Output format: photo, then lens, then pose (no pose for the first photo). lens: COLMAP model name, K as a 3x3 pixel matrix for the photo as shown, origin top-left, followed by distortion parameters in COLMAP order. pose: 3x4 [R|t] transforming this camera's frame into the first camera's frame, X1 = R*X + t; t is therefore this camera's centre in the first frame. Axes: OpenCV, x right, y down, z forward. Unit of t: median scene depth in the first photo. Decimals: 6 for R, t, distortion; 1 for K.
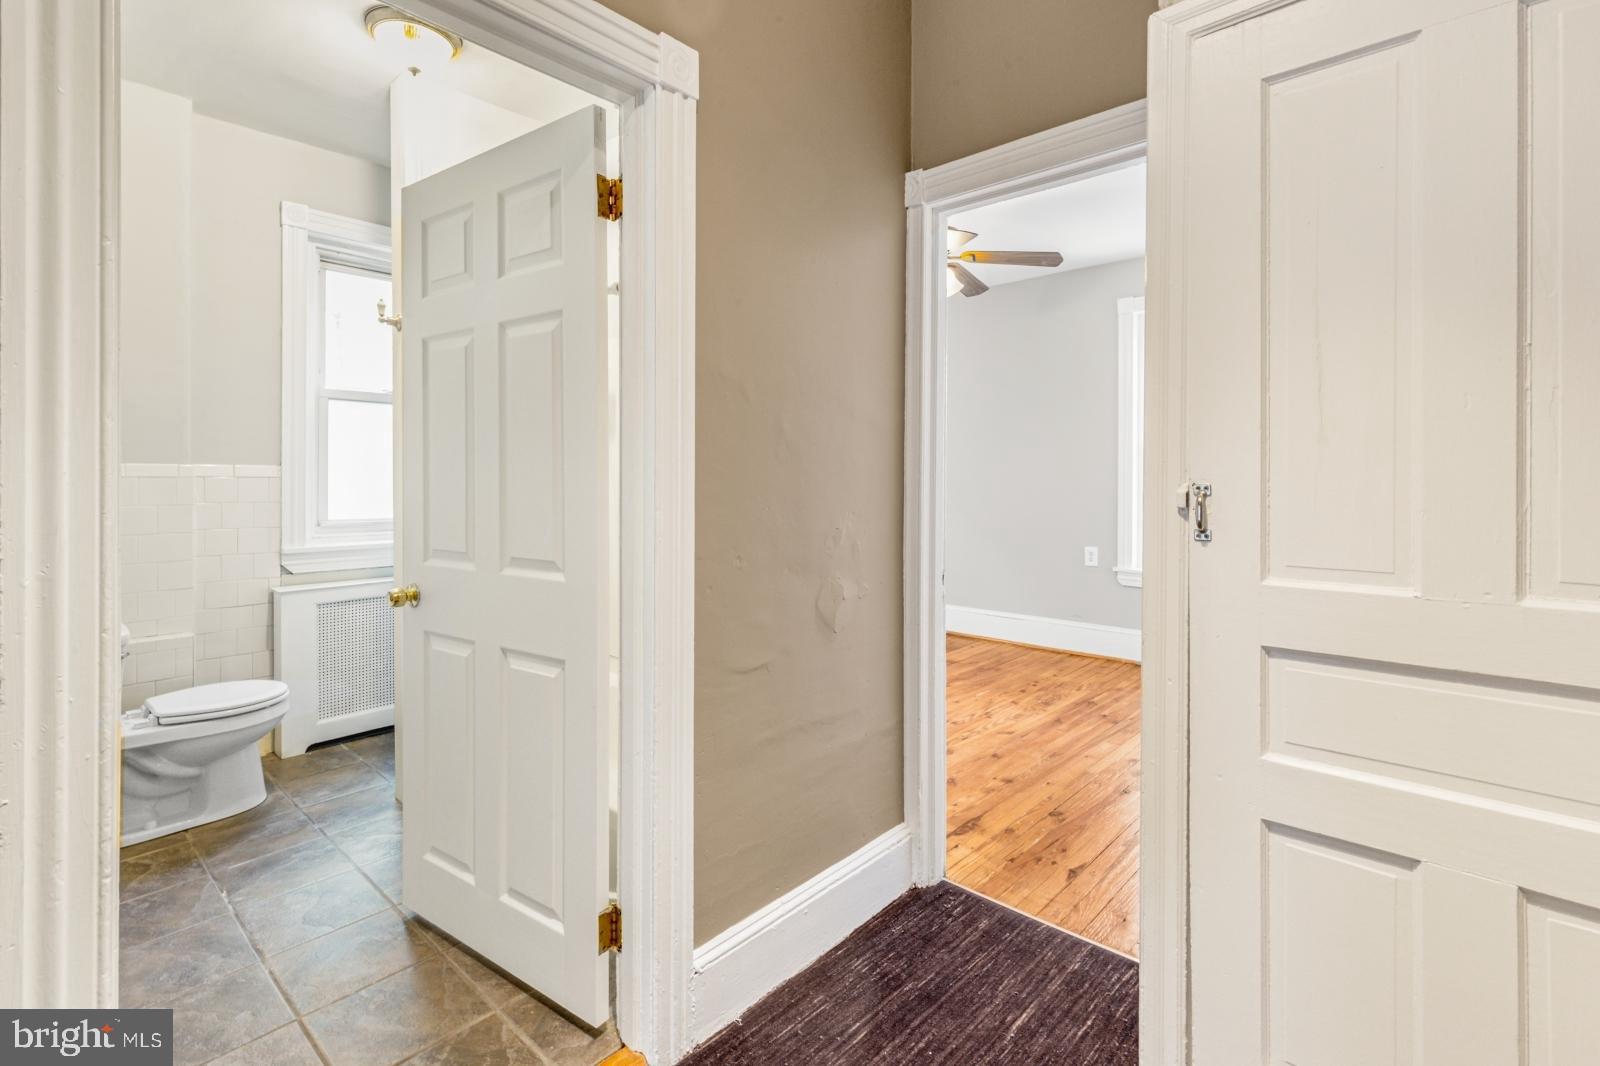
lens RADIAL K [[730.5, 0, 791.5], [0, 730.5, 477.8], [0, 0, 1]] dist [0.000597, -0.000355]
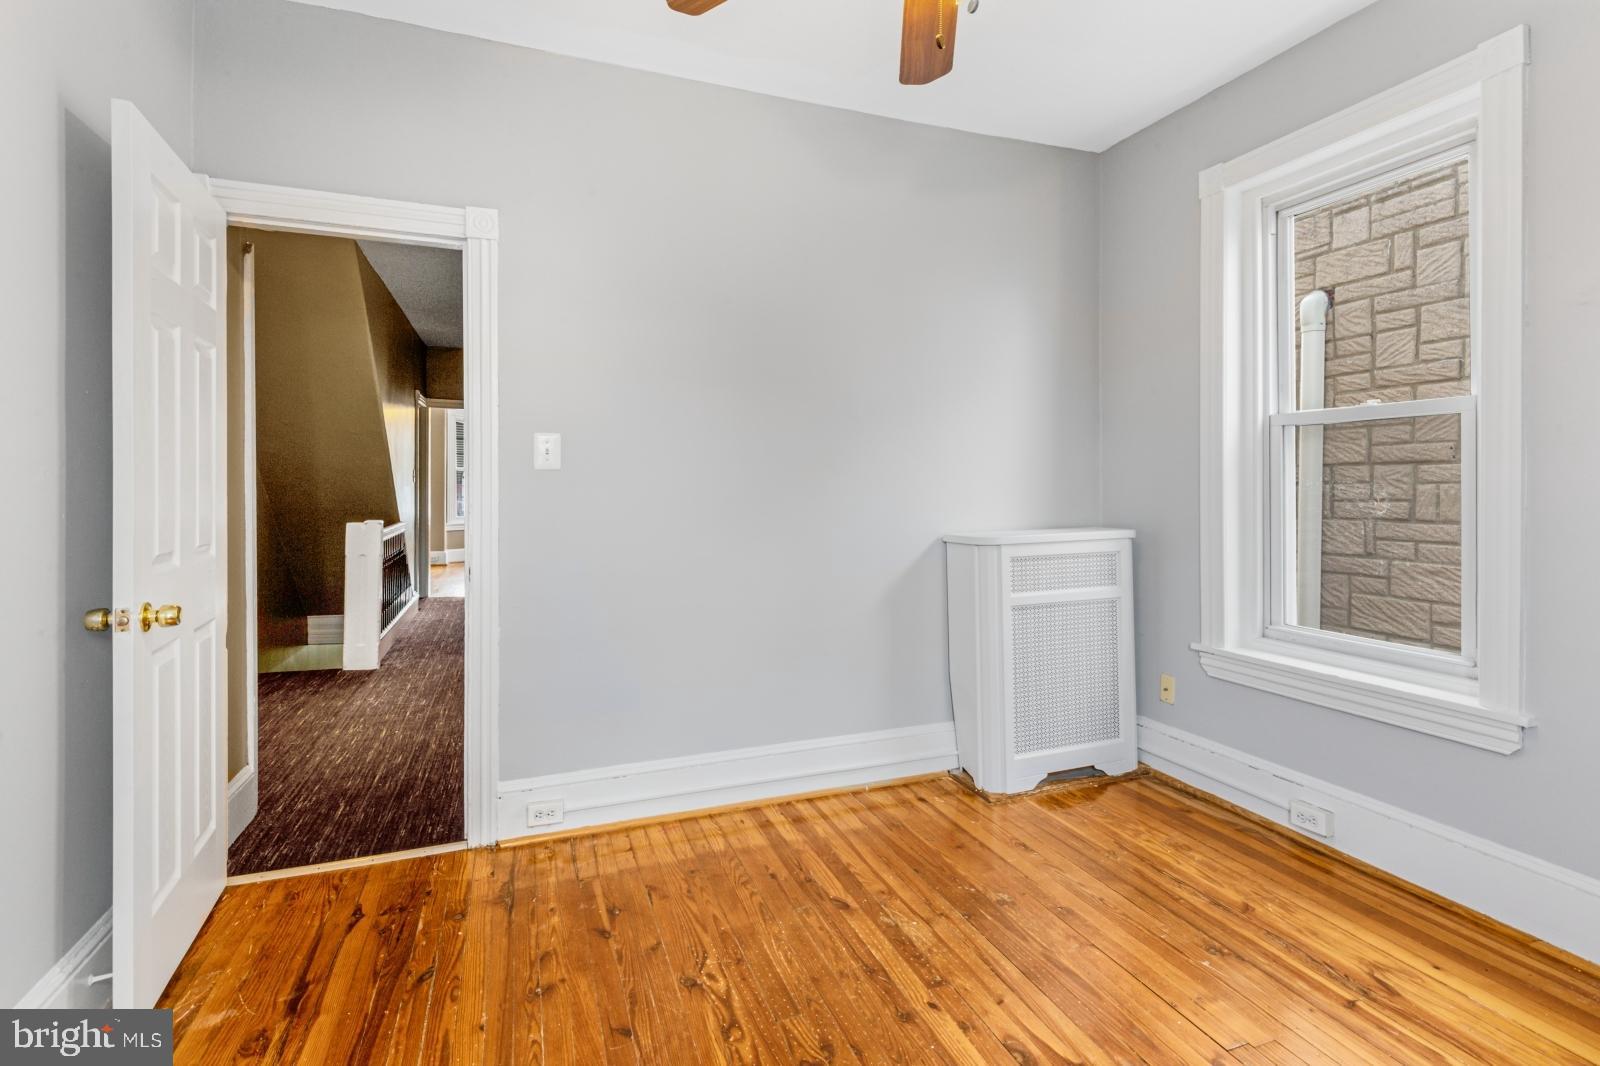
lens RADIAL K [[748.6, 0, 787.7], [0, 748.6, 482.9], [0, 0, 1]] dist [0.002491, -0.000894]
pose [[-0.448671, -0.005091, -0.893683, 0.648061], [0.006825, 0.999935, -0.009123, 0.013096], [0.893671, -0.010193, -0.448607, 1.257314]]
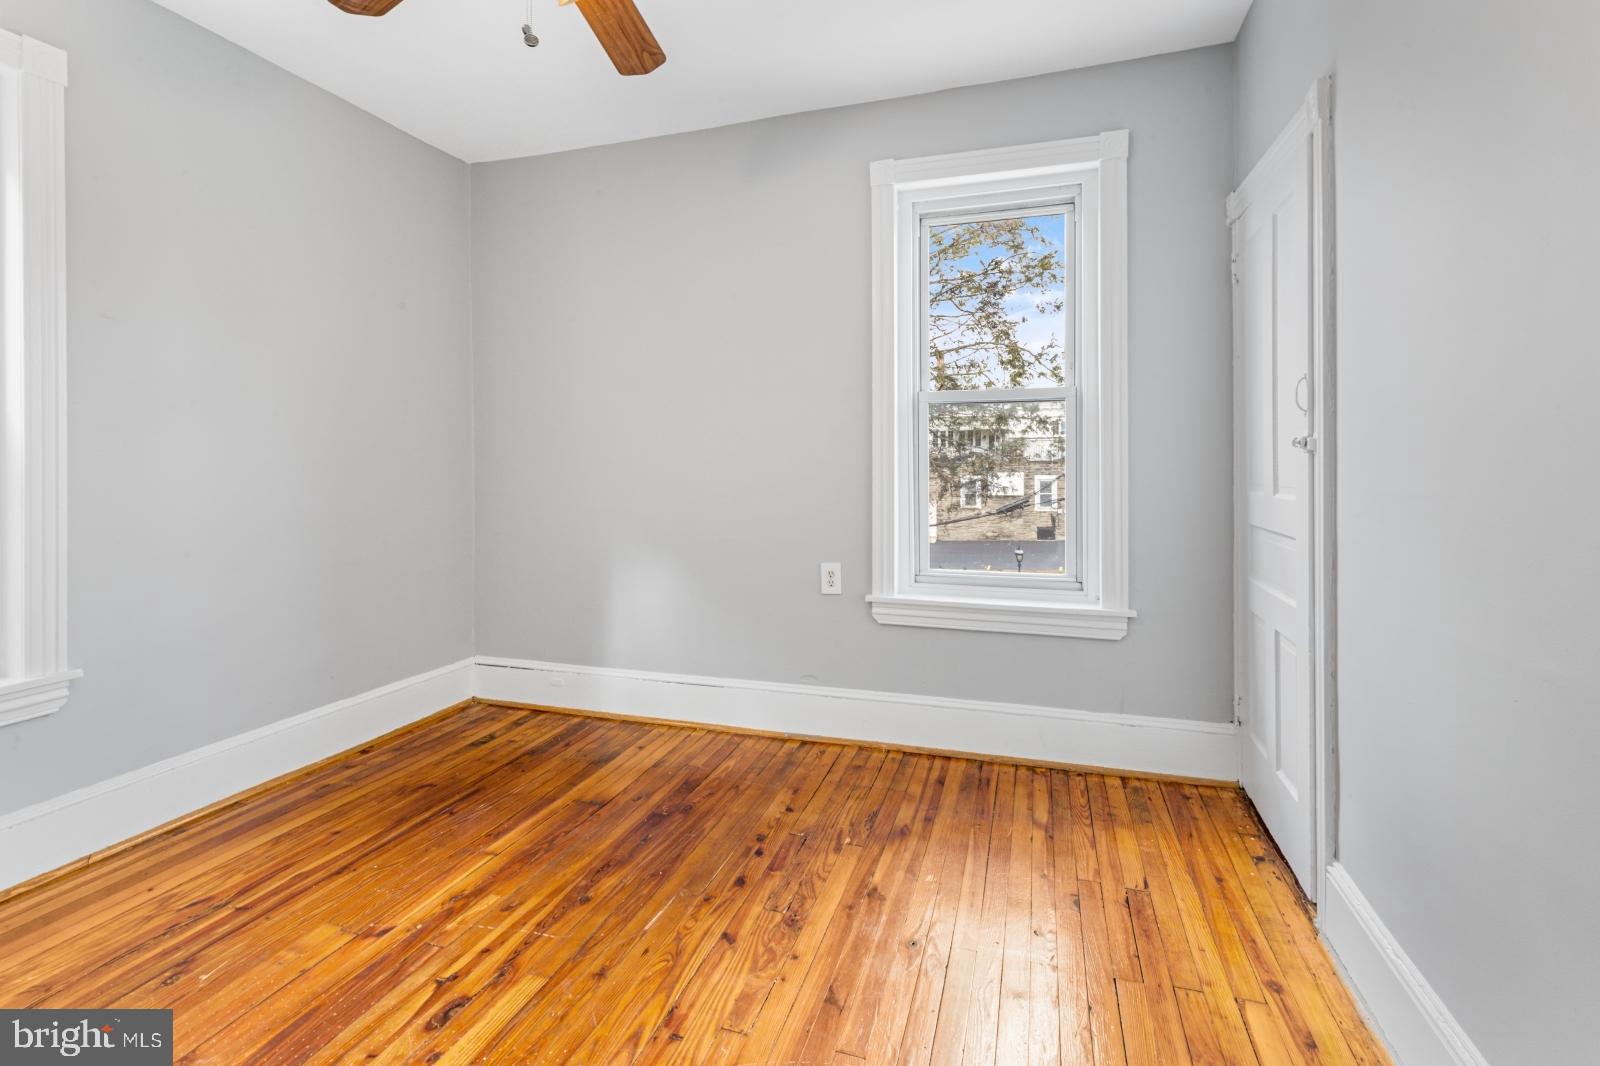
lens RADIAL K [[730.5, 0, 791.5], [0, 730.5, 477.8], [0, 0, 1]] dist [0.000597, -0.000355]
pose [[0.906906, -0.012774, 0.421139, 0.176904], [0.002400, 0.999681, 0.025154, 0.009905], [-0.421326, -0.021802, 0.906647, 0.668344]]
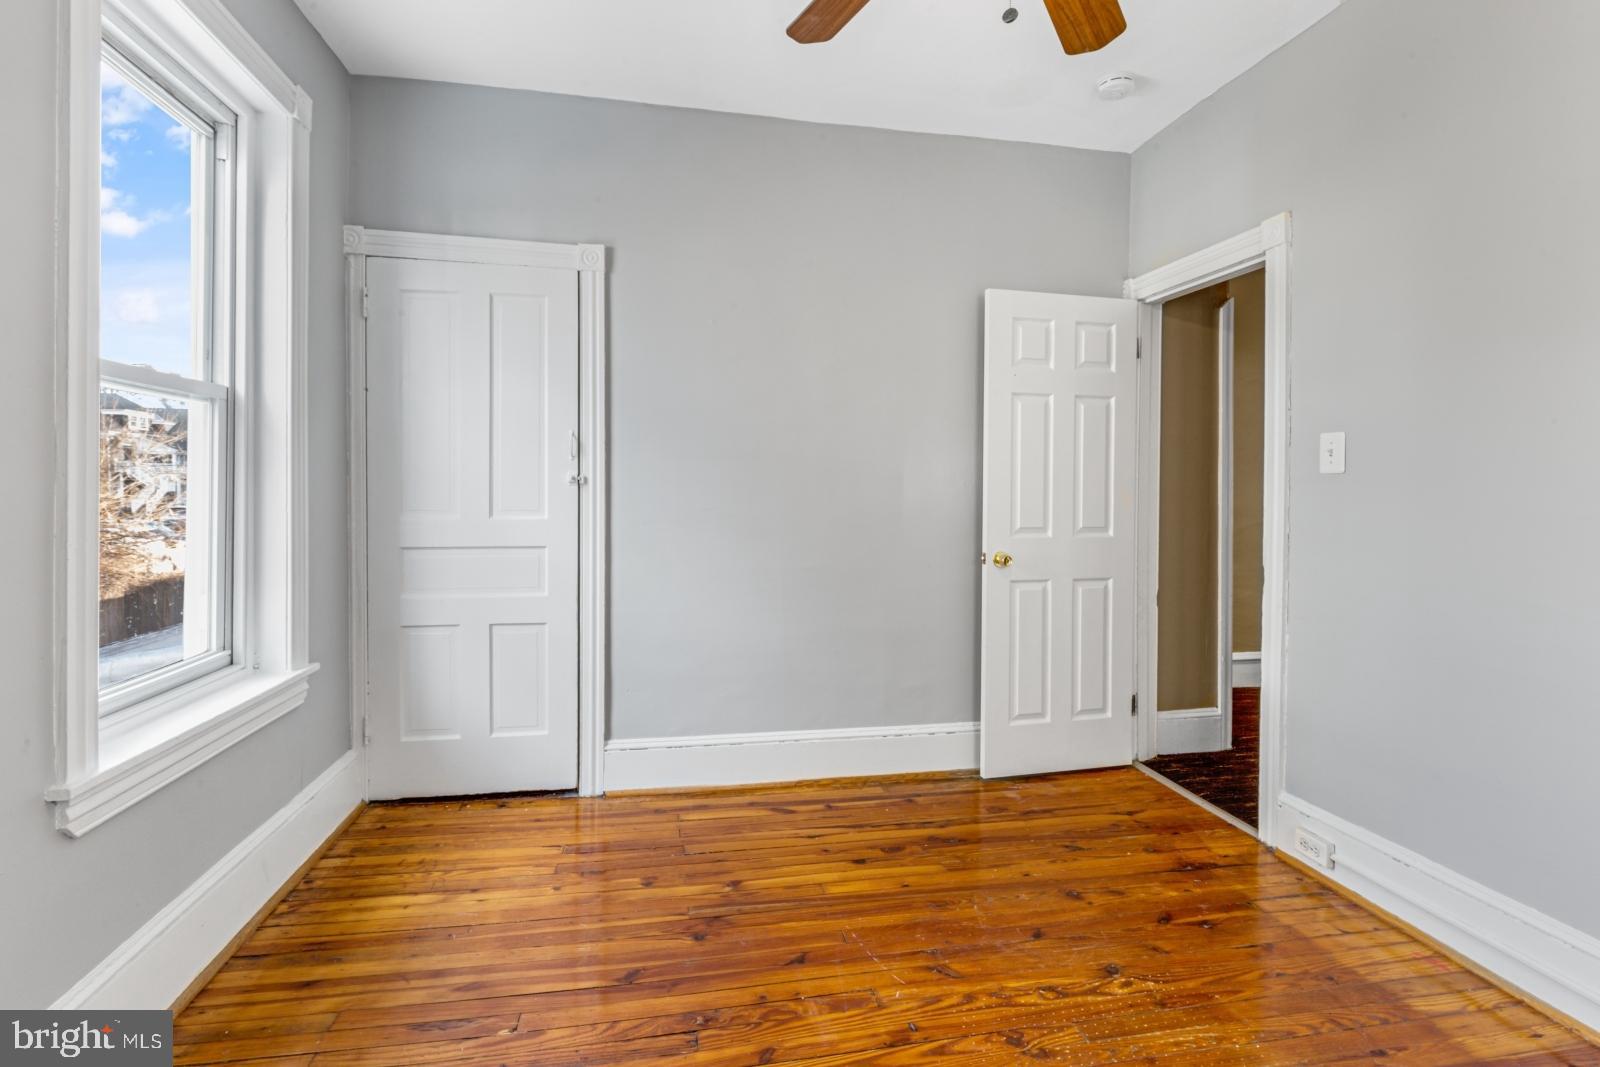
lens RADIAL K [[734.8, 0, 797.9], [0, 734.8, 493.5], [0, 0, 1]] dist [-0.005826, -0.000191]
pose [[-0.805122, -0.006762, 0.593070, 0.075156], [-0.008835, 0.999961, -0.000591, 0.013963], [-0.593043, -0.005716, -0.805150, 1.524598]]
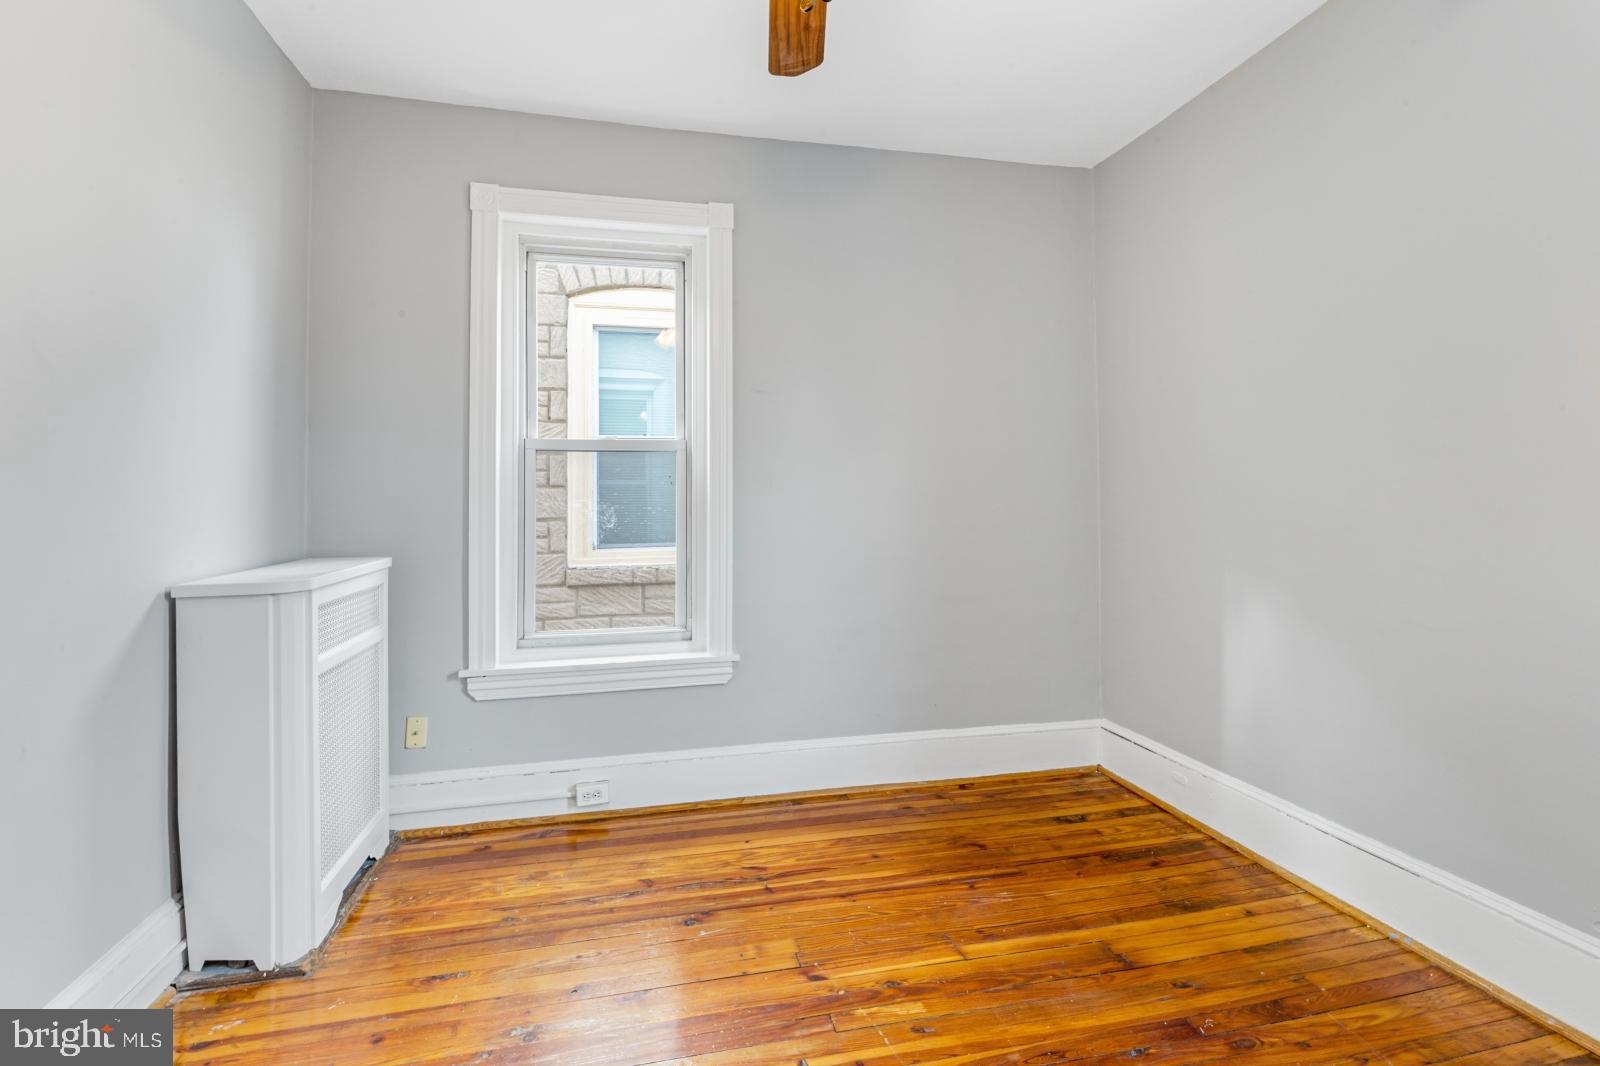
lens RADIAL K [[740.0, 0, 798.4], [0, 740.0, 484.6], [0, 0, 1]] dist [0.002482, -0.000579]
pose [[0.830183, -0.022595, -0.557033, 0.425589], [0.012381, 0.999679, -0.022098, 0.012380], [0.557353, 0.011448, 0.830197, 0.821234]]
